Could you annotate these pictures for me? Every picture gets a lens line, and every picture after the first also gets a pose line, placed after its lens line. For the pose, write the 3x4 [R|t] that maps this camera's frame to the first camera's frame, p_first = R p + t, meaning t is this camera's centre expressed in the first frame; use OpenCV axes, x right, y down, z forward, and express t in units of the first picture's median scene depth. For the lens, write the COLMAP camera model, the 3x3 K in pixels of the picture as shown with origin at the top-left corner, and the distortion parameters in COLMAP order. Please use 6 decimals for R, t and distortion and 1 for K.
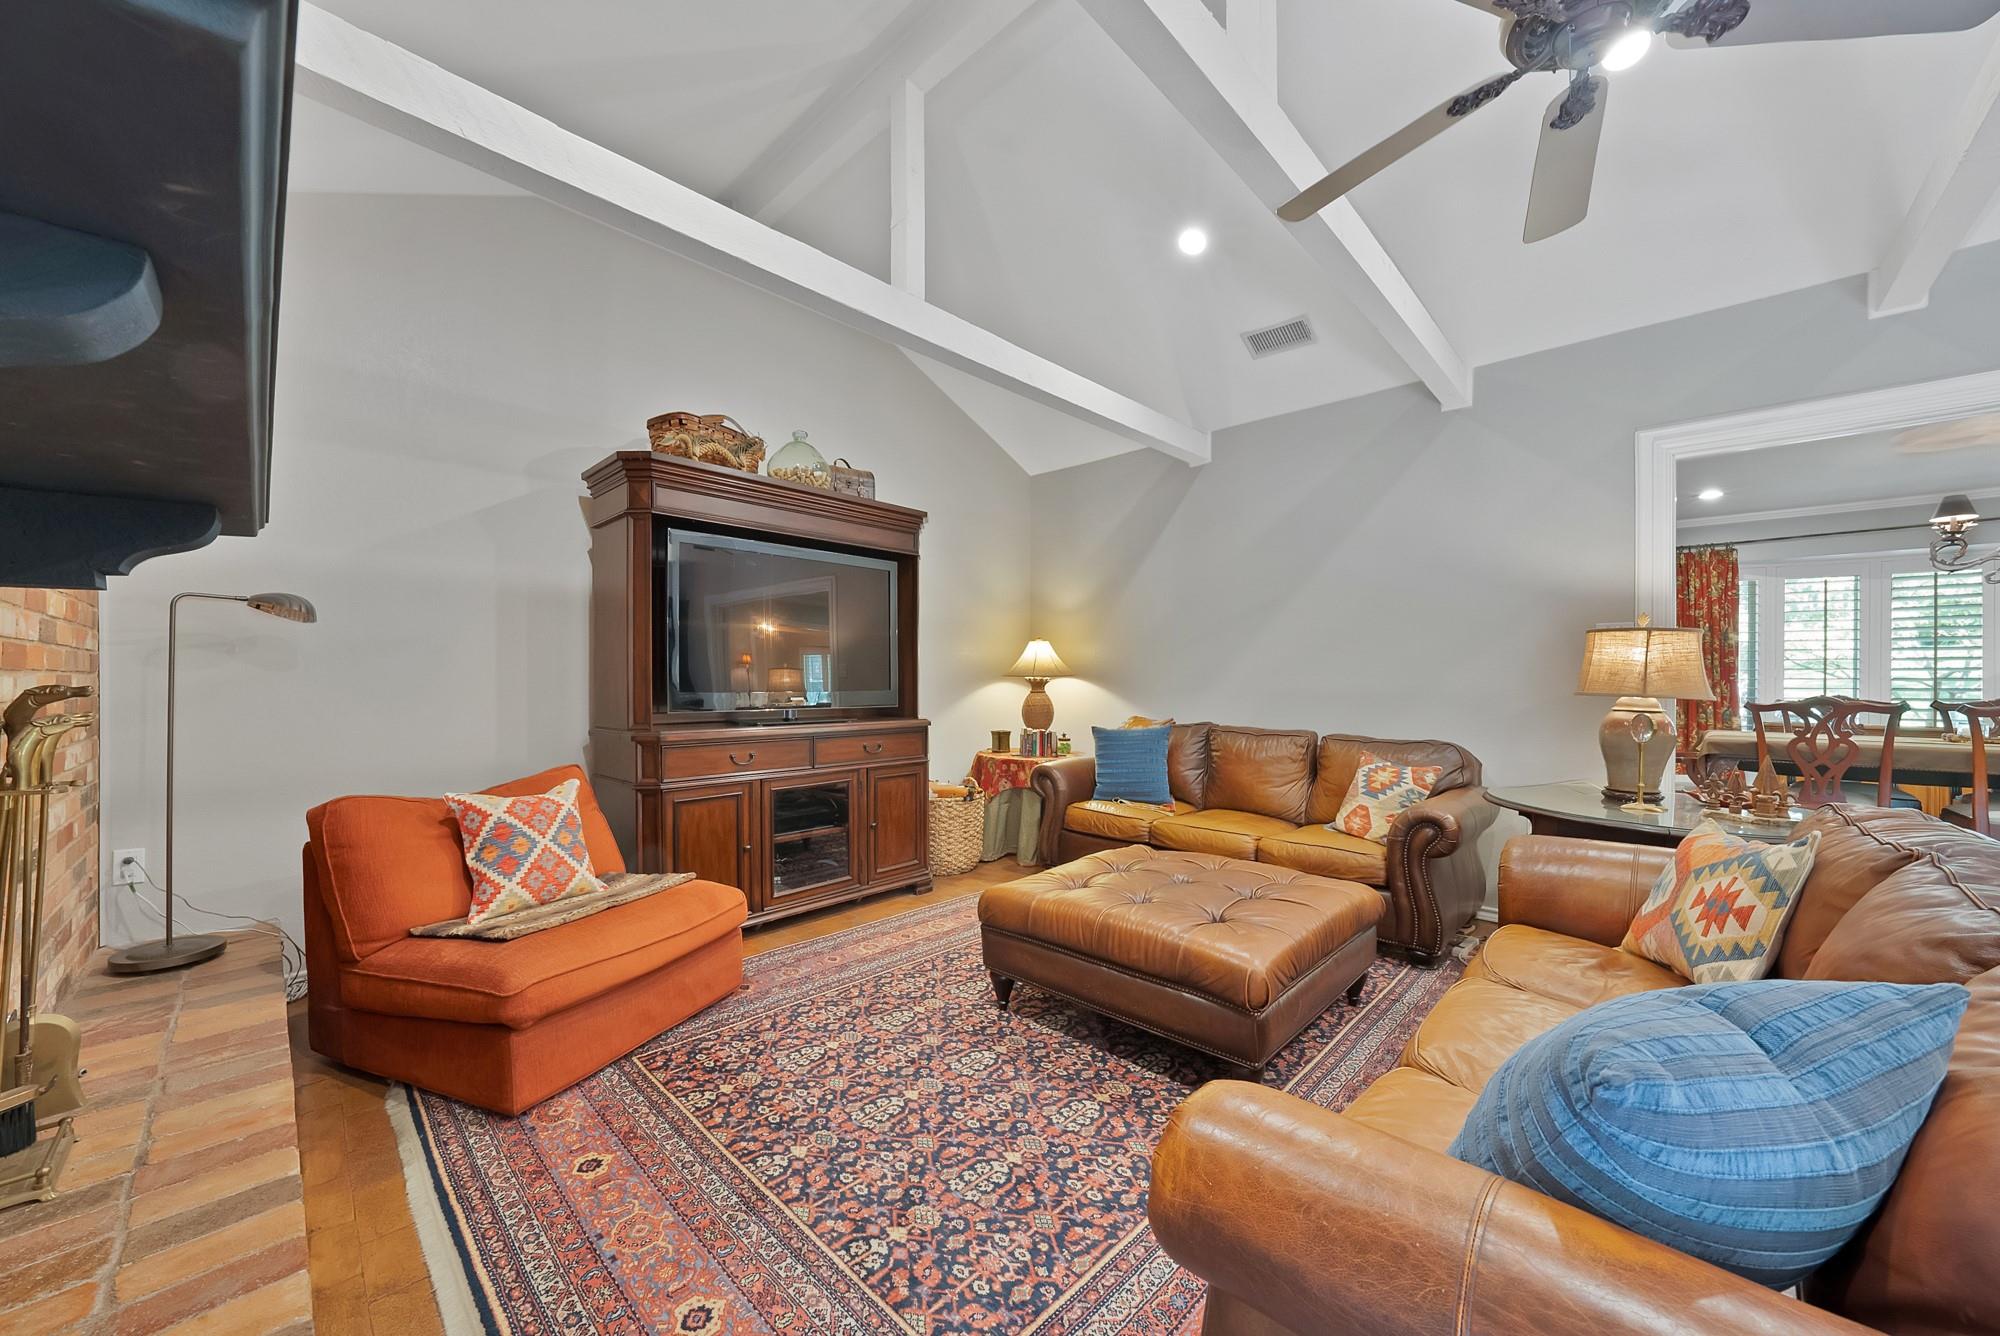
lens RADIAL K [[731.3, 0, 983.4], [0, 731.3, 680.5], [0, 0, 1]] dist [-0.023376, 0.004728]
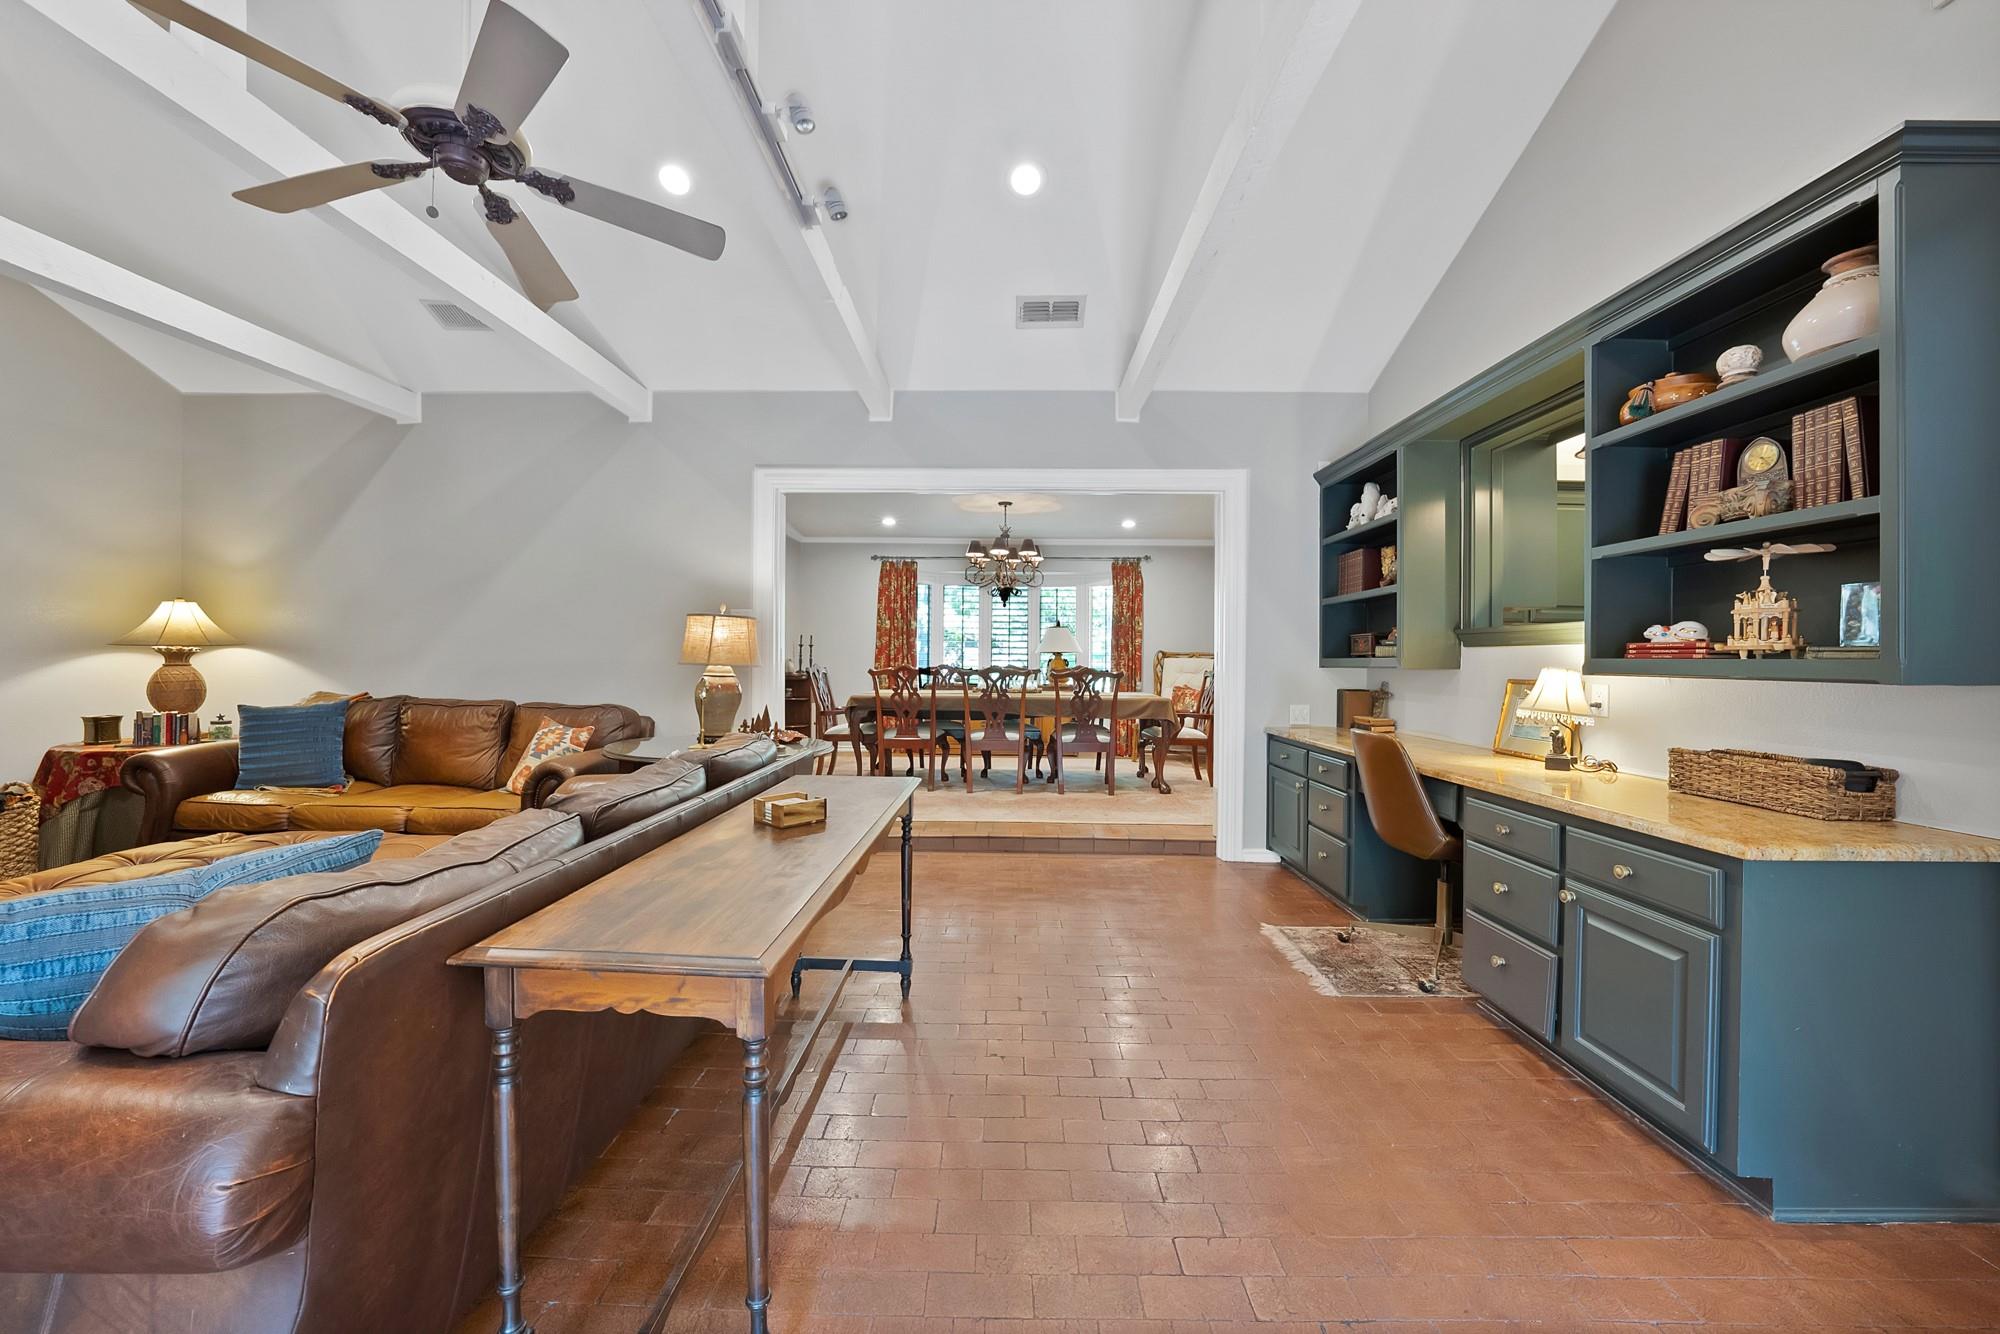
lens RADIAL K [[731.3, 0, 997.9], [0, 731.3, 660.6], [0, 0, 1]] dist [-0.023376, 0.004728]
pose [[0.727853, -0.002196, 0.685729, 0.305356], [-0.003096, 0.999974, 0.006489, 0.003644], [-0.685726, -0.006846, 0.727828, -0.300784]]
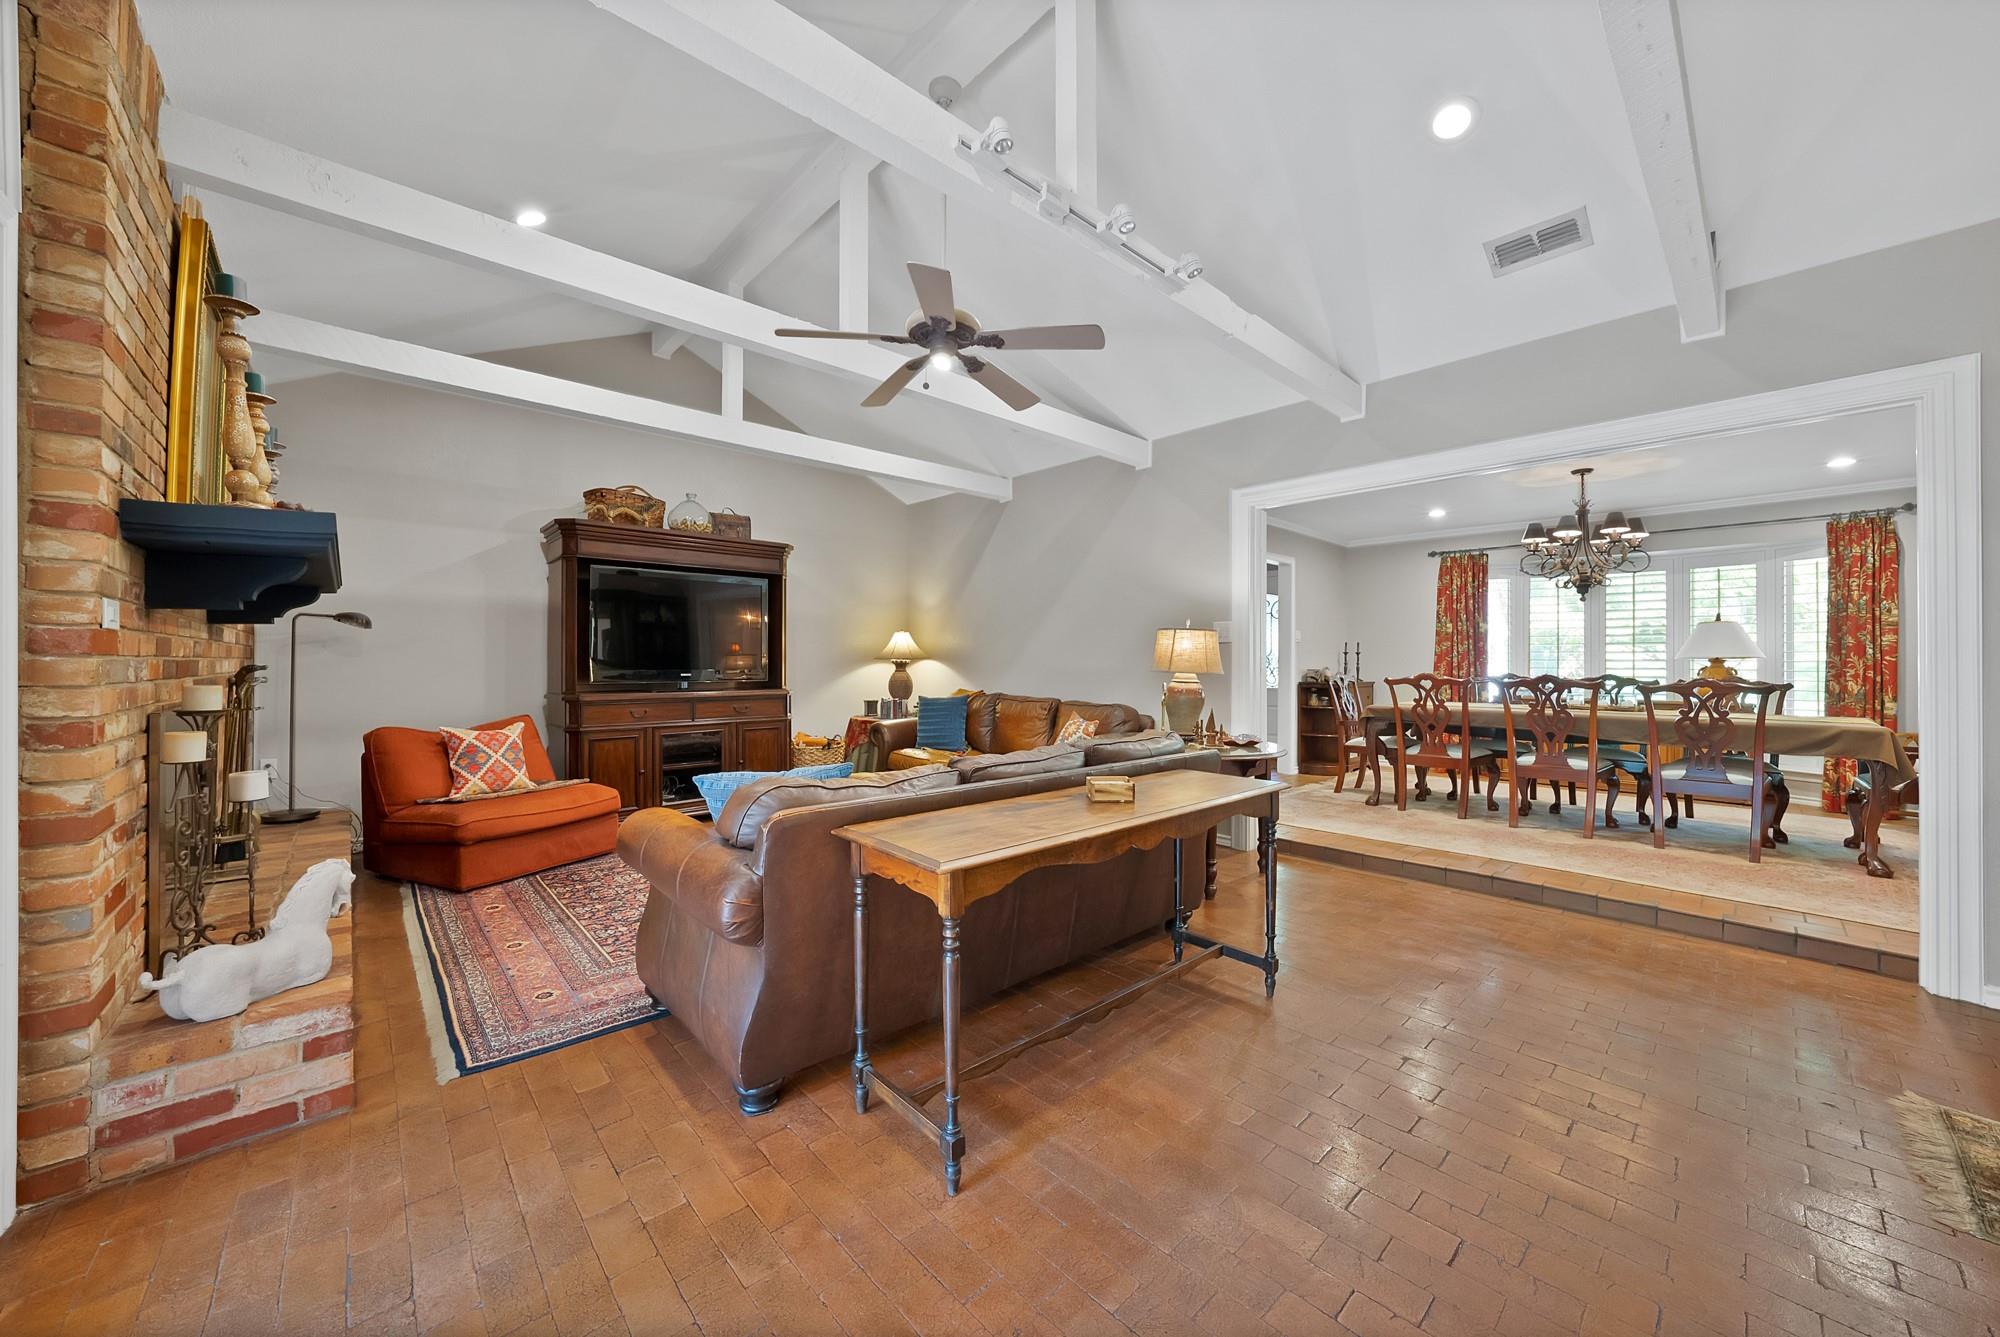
lens RADIAL K [[731.3, 0, 999.2], [0, 731.3, 657.0], [0, 0, 1]] dist [-0.023376, 0.004728]
pose [[0.998302, -0.001729, -0.058217, 0.521496], [0.001208, 0.999959, -0.008978, 0.003086], [0.058230, 0.008892, 0.998264, -0.491319]]
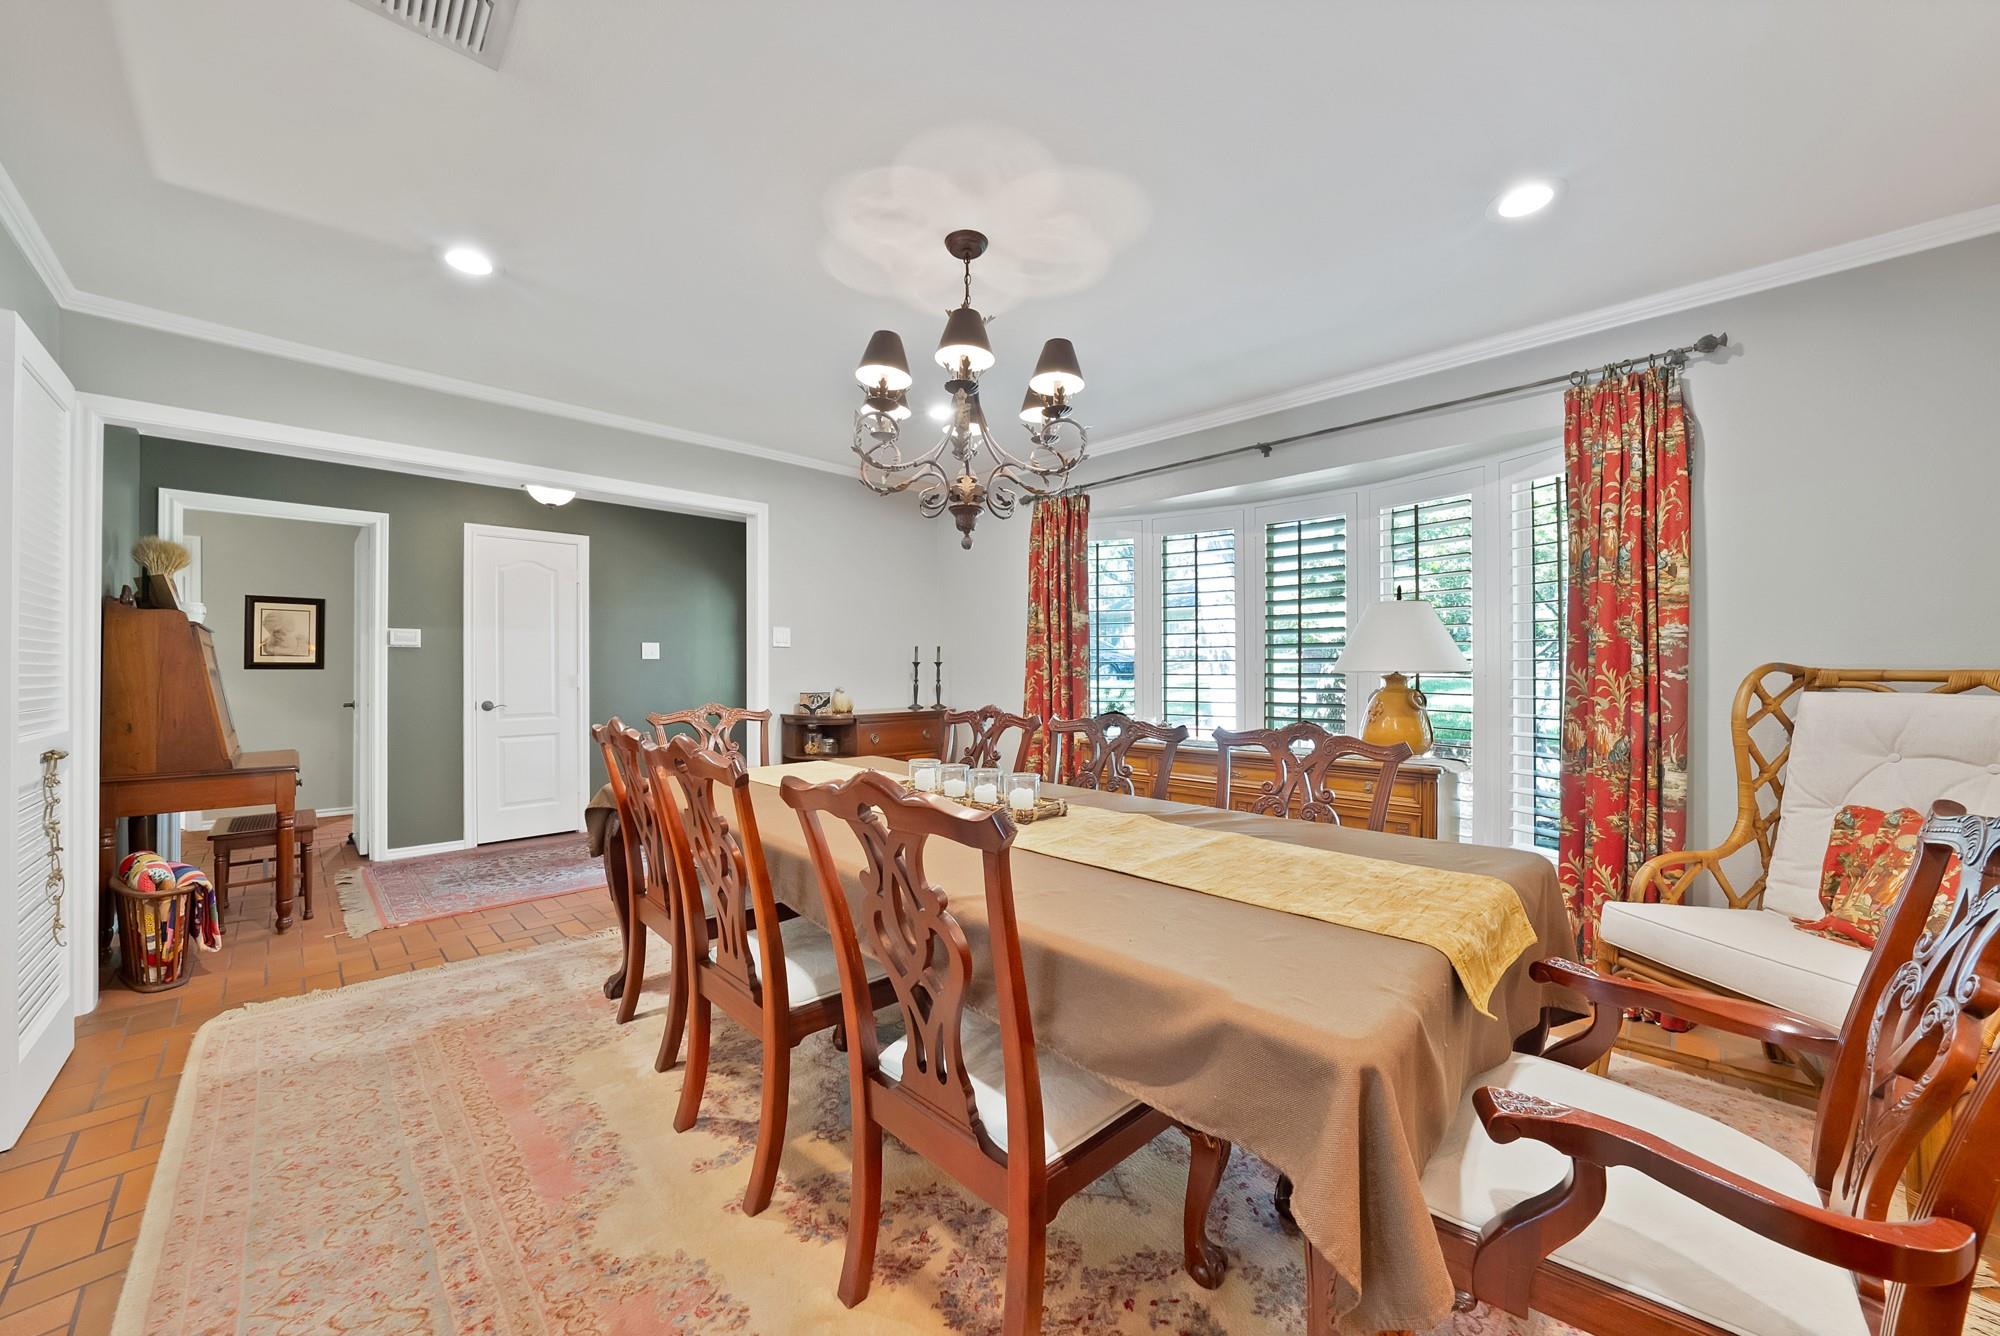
lens RADIAL K [[731.3, 0, 1038.6], [0, 731.3, 663.3], [0, 0, 1]] dist [-0.023376, 0.004728]
pose [[0.999905, -0.013588, -0.002417, 1.792311], [0.013572, 0.999889, -0.006178, -0.022229], [0.002500, 0.006145, 0.999978, 0.496609]]
